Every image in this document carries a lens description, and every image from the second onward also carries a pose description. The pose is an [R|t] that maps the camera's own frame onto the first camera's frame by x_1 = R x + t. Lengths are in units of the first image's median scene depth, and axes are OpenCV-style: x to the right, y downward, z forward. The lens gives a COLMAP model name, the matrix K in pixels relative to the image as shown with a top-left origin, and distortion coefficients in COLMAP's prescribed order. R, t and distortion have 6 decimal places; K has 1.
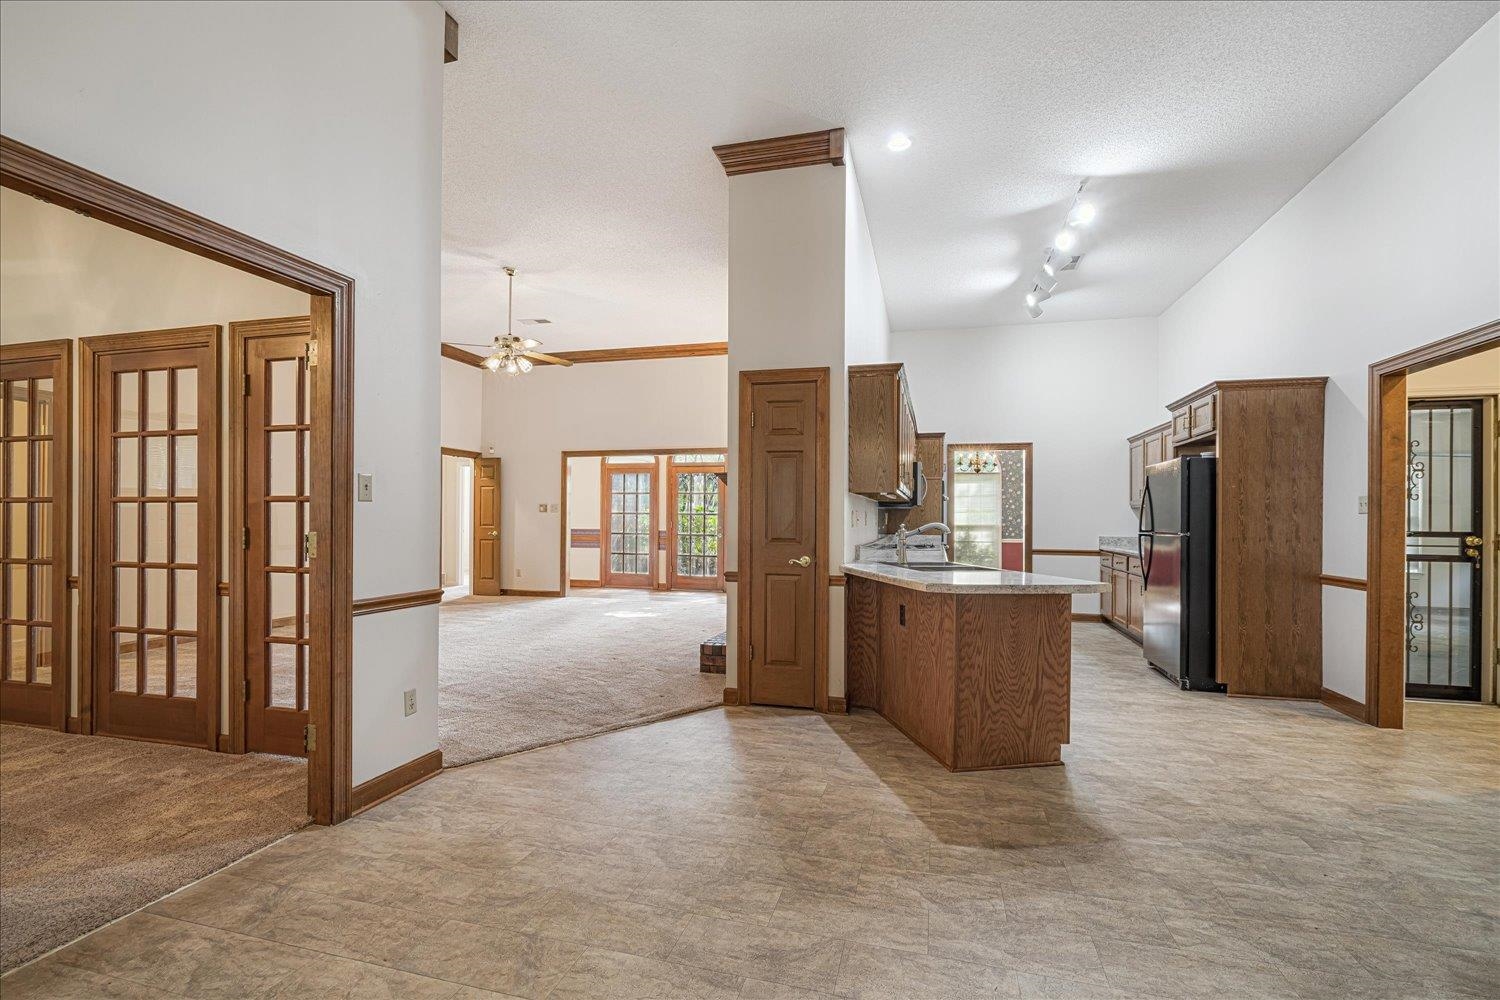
lens RADIAL K [[690.6, 0, 751.8], [0, 690.6, 508.7], [0, 0, 1]] dist [-0.006197, -0.000733]
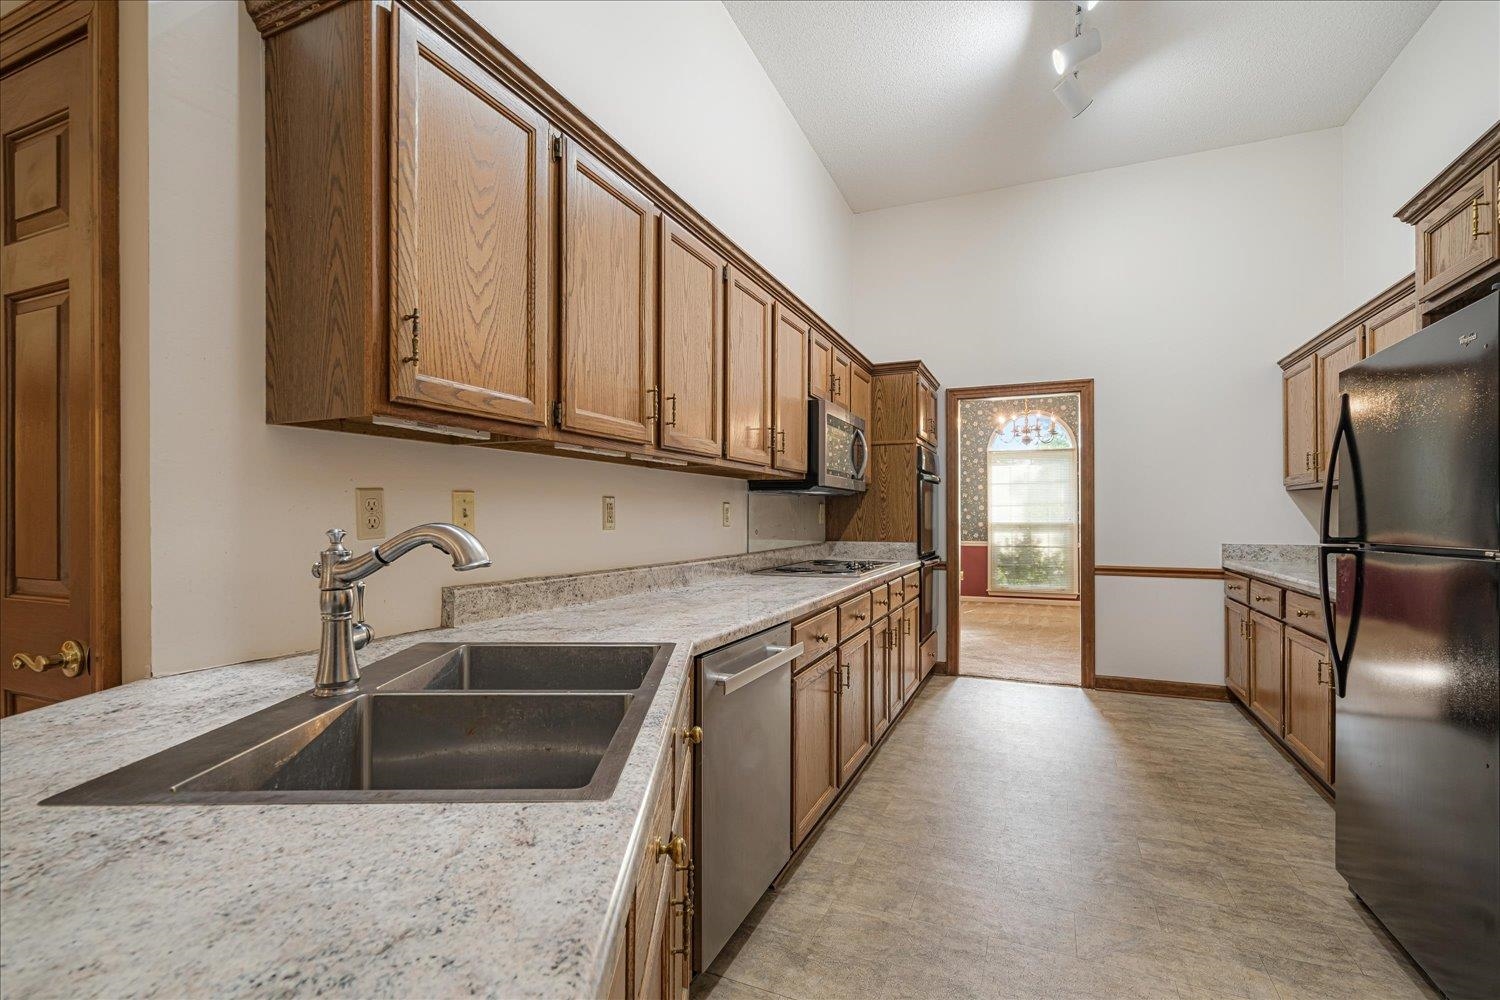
lens RADIAL K [[690.6, 0, 745.3], [0, 690.6, 513.8], [0, 0, 1]] dist [-0.006197, -0.000733]
pose [[0.988652, -0.009808, -0.149901, 0.216848], [0.011135, 0.999906, 0.008014, 0.007980], [0.149808, -0.009593, 0.988669, 0.412673]]
